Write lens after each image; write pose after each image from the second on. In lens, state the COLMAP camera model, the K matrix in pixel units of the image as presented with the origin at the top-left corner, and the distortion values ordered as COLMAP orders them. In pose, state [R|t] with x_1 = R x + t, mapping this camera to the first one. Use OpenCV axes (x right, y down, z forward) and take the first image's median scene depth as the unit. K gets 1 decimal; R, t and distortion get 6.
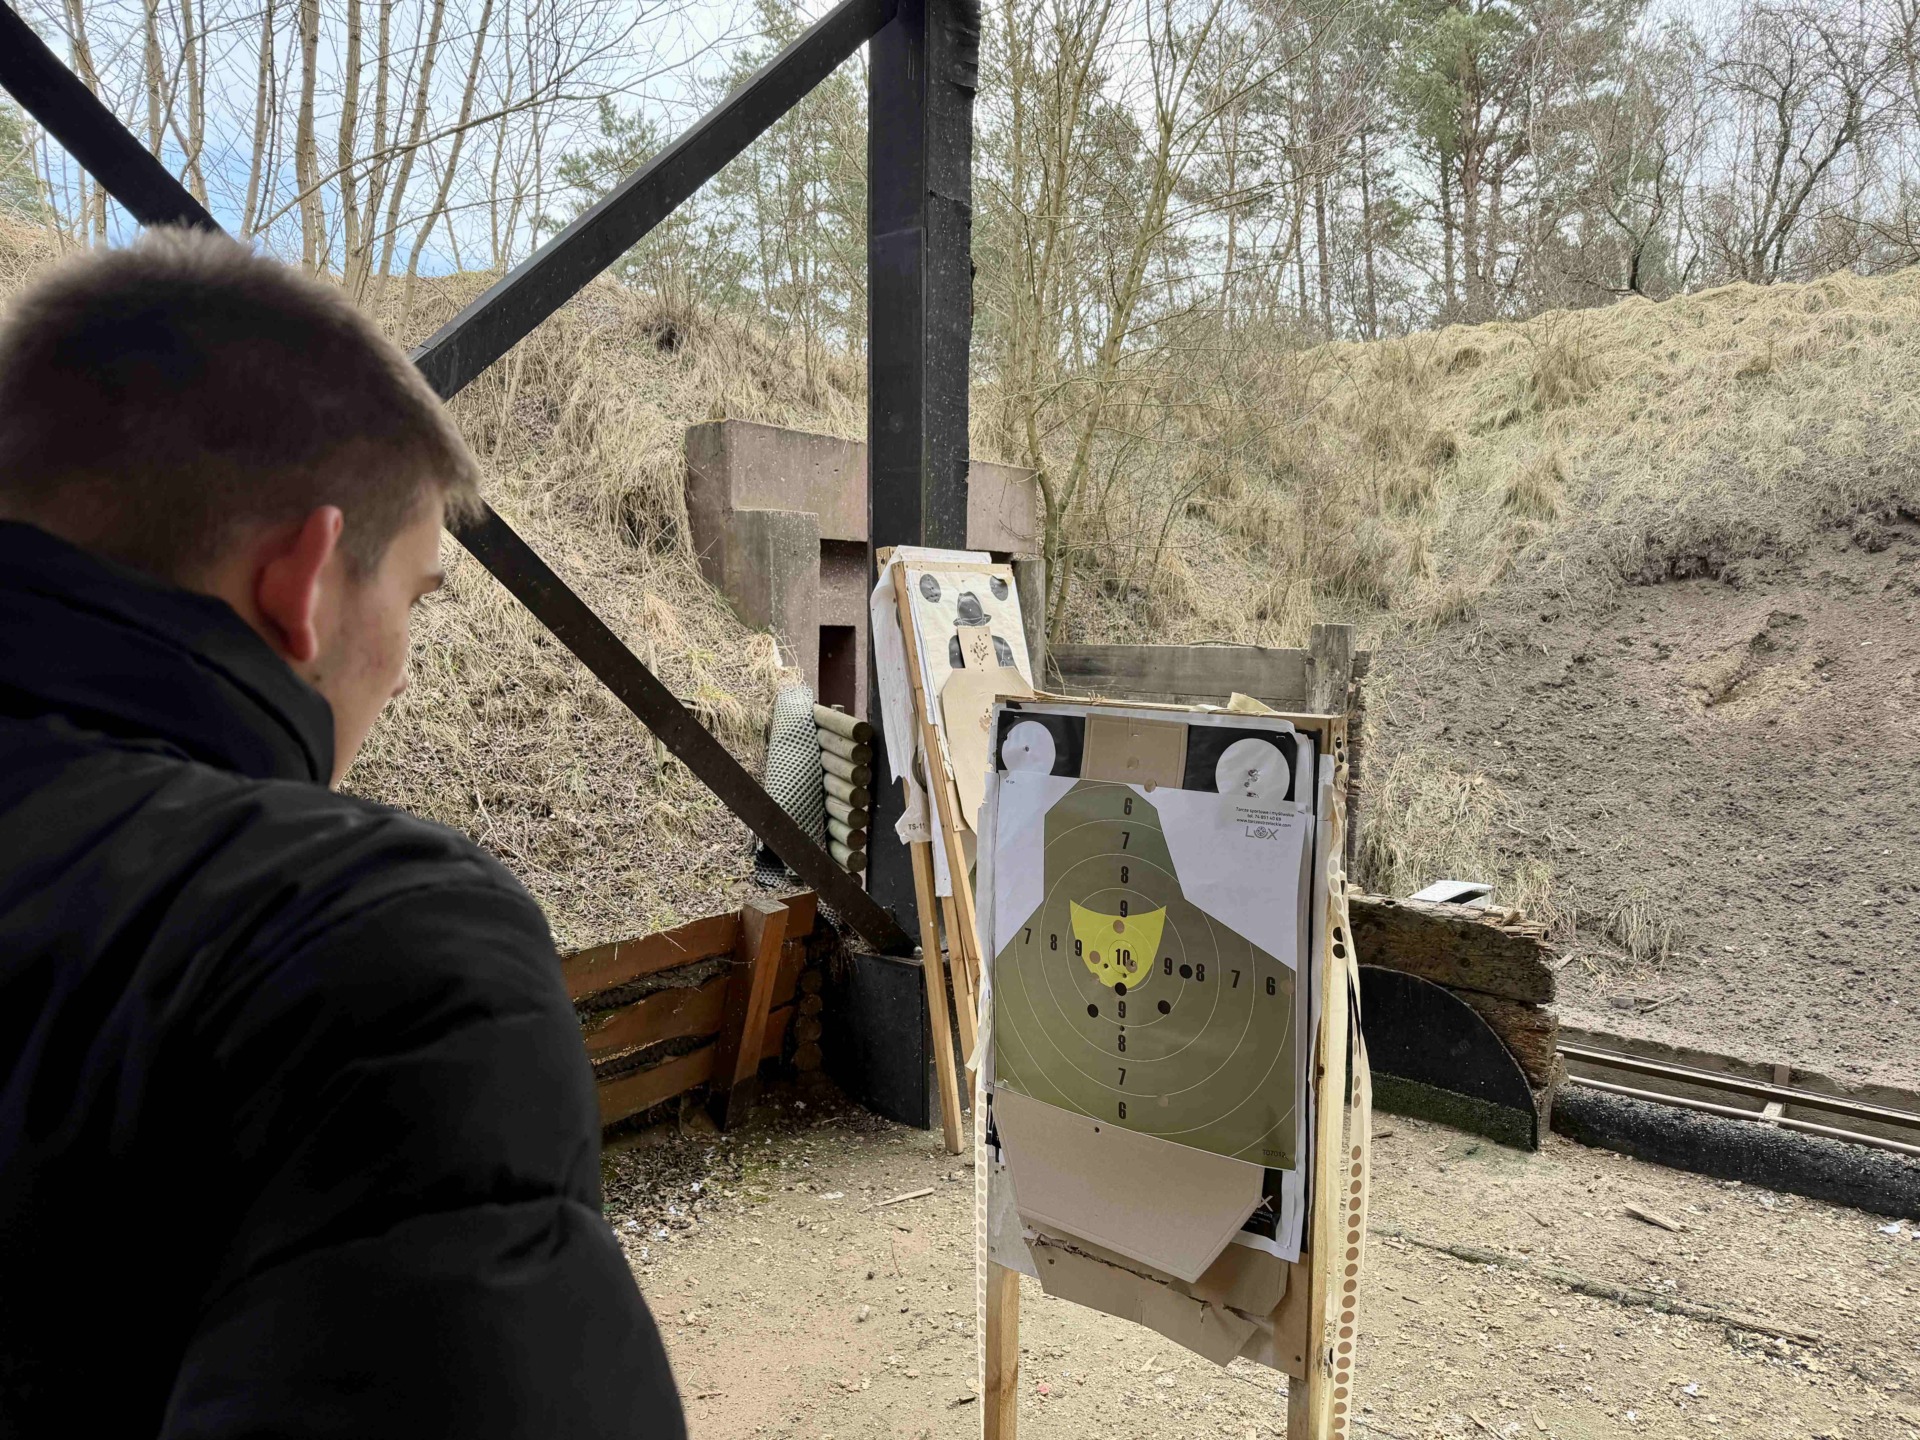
lens RADIAL K [[1358.3, 0, 966.0], [0, 1358.3, 728.2], [0, 0, 1]] dist [-0.016401, -0.004941]
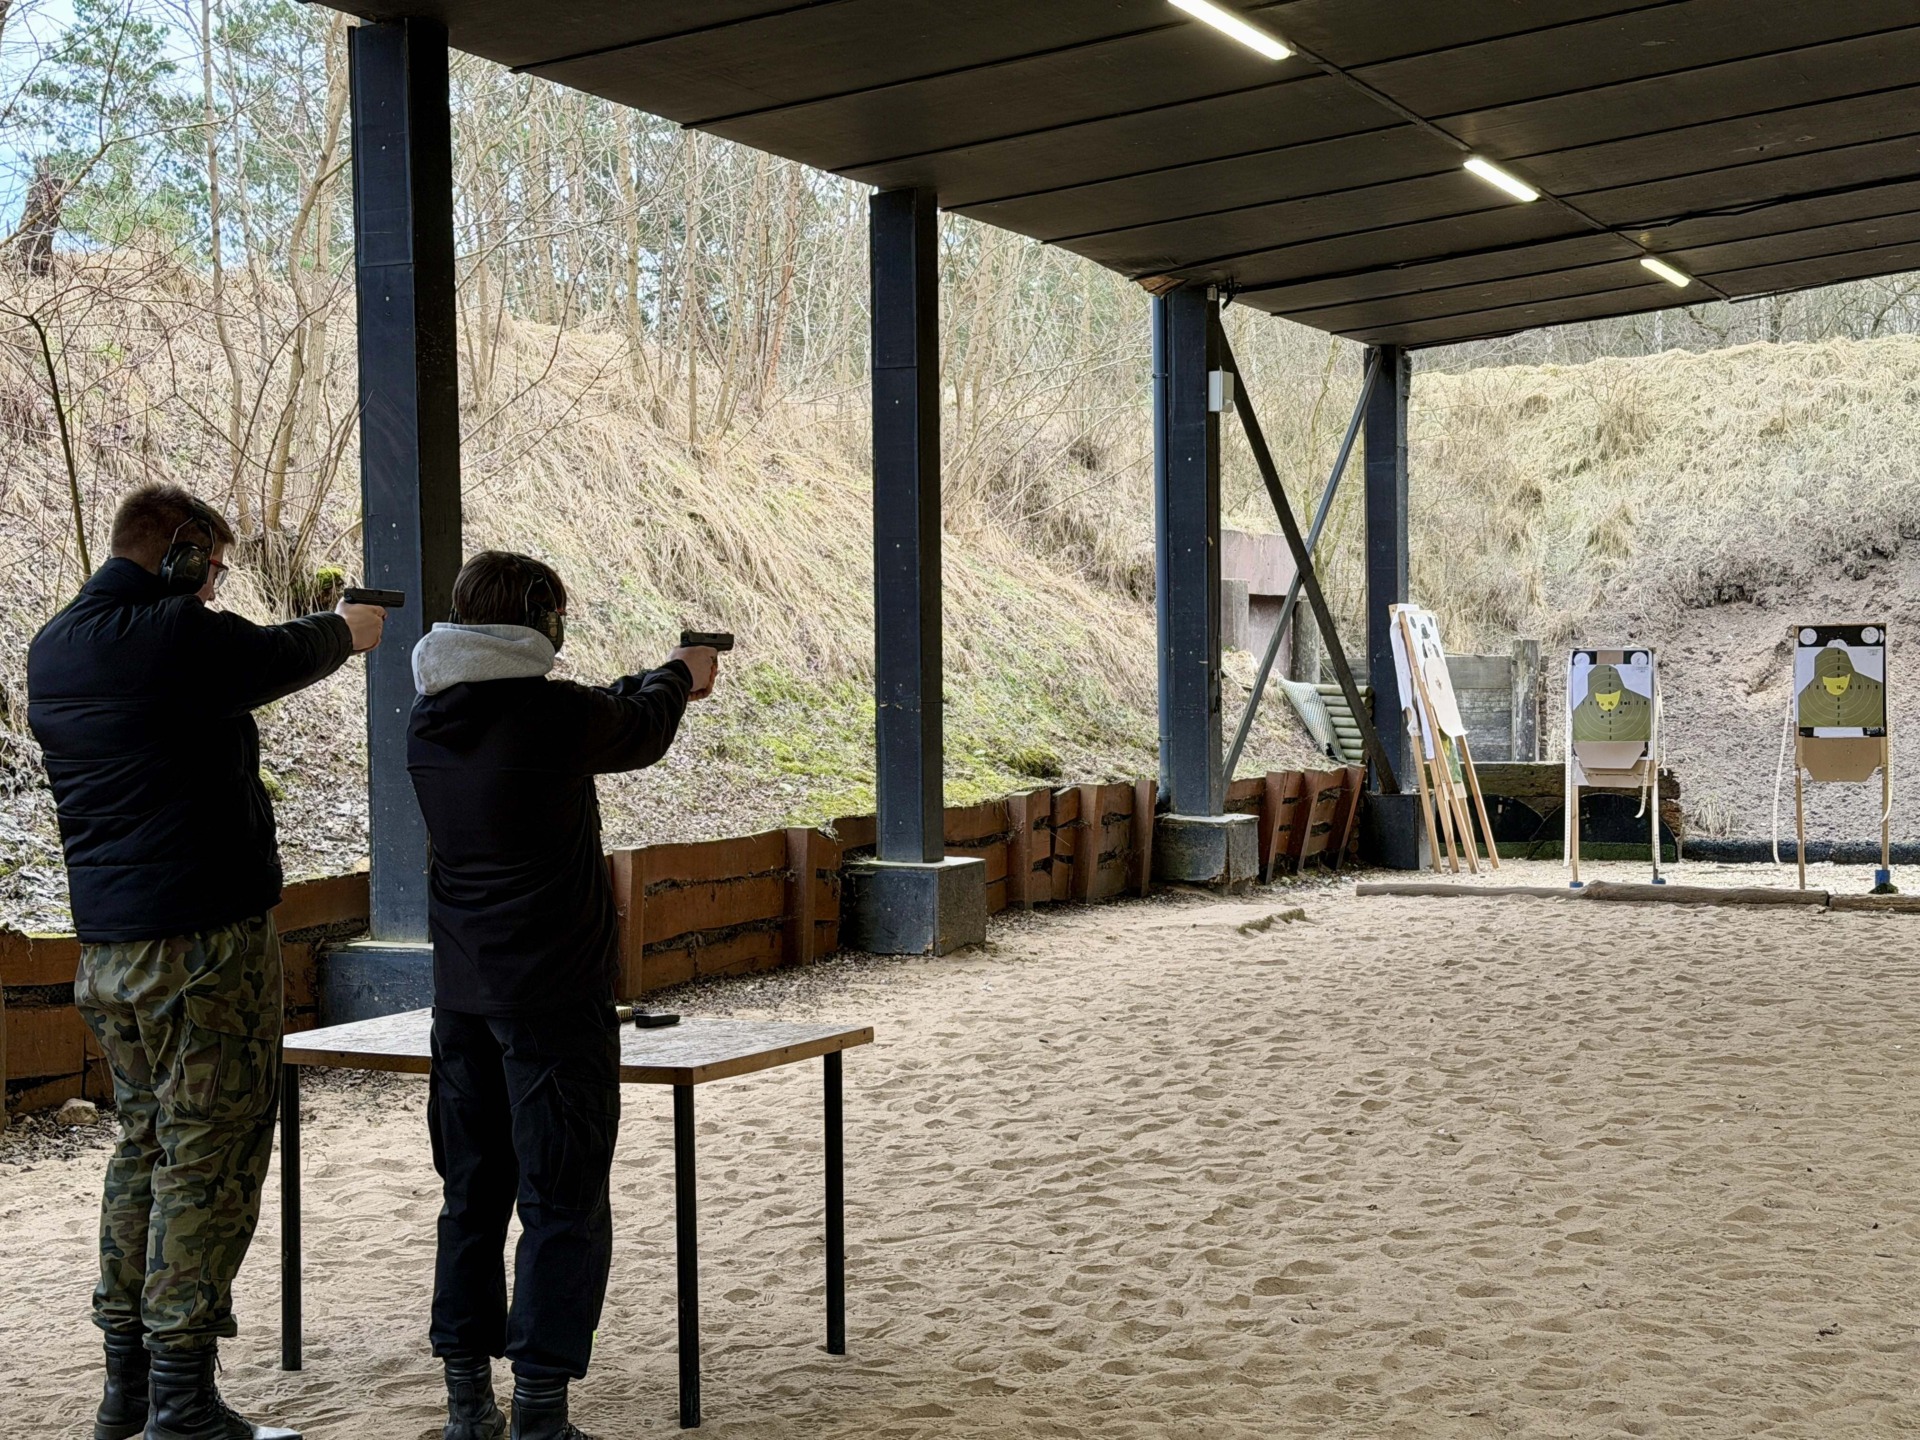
lens RADIAL K [[2919.7, 0, 954.4], [0, 2919.7, 718.3], [0, 0, 1]] dist [0.030774, 0.000000]
pose [[0.975190, -0.029178, 0.219437, -0.819218], [0.043878, 0.997085, -0.062419, 0.144363], [-0.216976, 0.070499, 0.973628, -1.579552]]
